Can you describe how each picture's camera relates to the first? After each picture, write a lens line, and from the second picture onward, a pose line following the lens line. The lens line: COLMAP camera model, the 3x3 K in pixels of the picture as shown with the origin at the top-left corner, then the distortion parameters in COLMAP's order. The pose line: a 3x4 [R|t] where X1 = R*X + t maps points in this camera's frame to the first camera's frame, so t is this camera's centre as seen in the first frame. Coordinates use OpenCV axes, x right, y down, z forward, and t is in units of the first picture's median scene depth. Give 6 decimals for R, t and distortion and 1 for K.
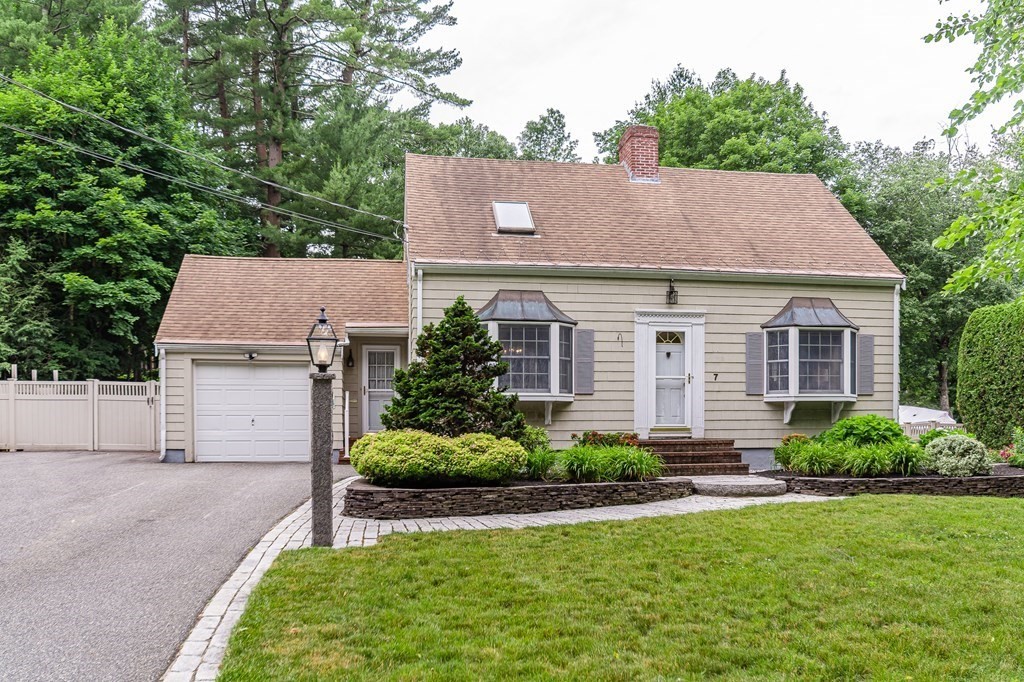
lens RADIAL K [[829.1, 0, 512.7], [0, 829.1, 330.9], [0, 0, 1]] dist [-0.068034, 0.022790]
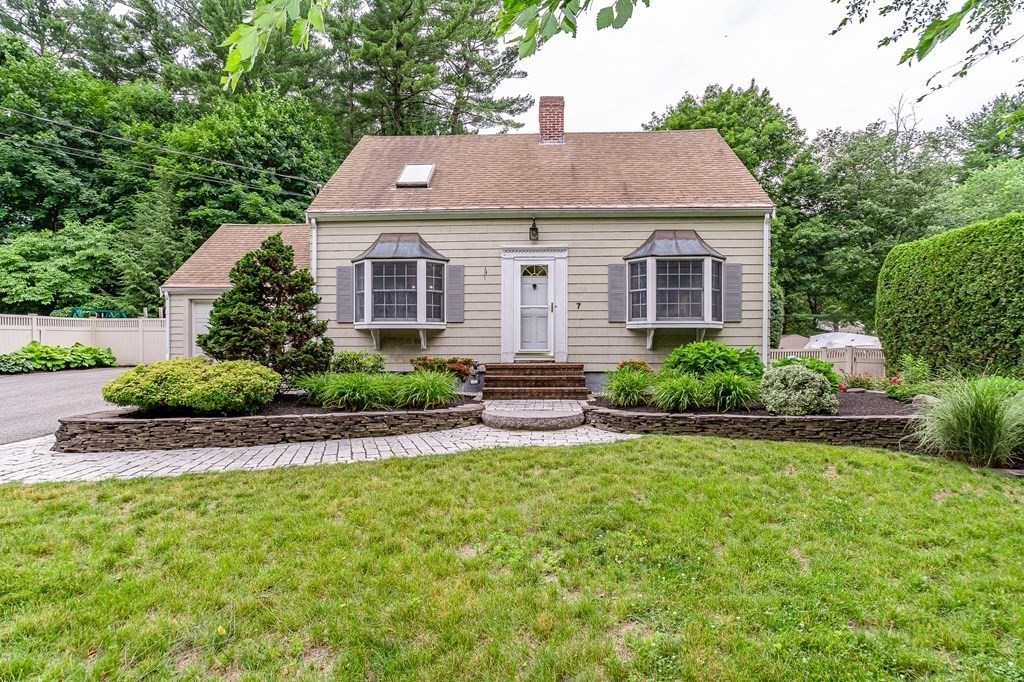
lens RADIAL K [[502.3, 0, 513.8], [0, 502.3, 300.6], [0, 0, 1]] dist [-0.002707, 0.001791]
pose [[0.980147, -0.016961, -0.197545, 0.294610], [0.021924, 0.999496, 0.022965, 0.031693], [0.197056, -0.026840, 0.980025, 0.336183]]
